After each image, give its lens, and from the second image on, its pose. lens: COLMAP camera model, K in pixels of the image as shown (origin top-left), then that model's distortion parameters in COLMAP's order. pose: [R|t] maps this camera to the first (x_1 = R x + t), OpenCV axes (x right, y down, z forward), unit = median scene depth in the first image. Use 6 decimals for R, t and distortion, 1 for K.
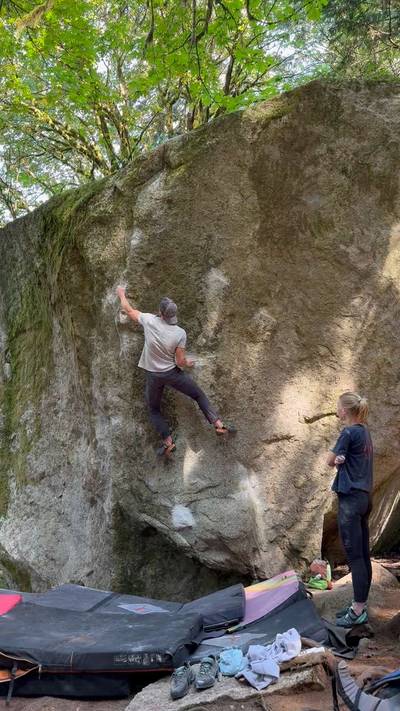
lens RADIAL K [[580.5, 0, 198.6], [0, 580.5, 351.8], [0, 0, 1]] dist [0.112495, -0.042235]
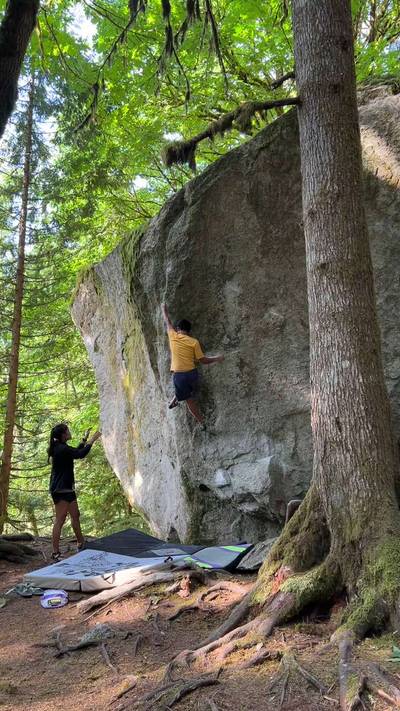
lens RADIAL K [[580.5, 0, 202.3], [0, 580.5, 348.9], [0, 0, 1]] dist [0.112495, -0.042235]
pose [[0.924338, -0.092330, -0.370235, 0.418398], [0.123499, 0.990448, 0.061330, -0.083442], [0.361036, -0.102413, 0.926911, -0.185230]]
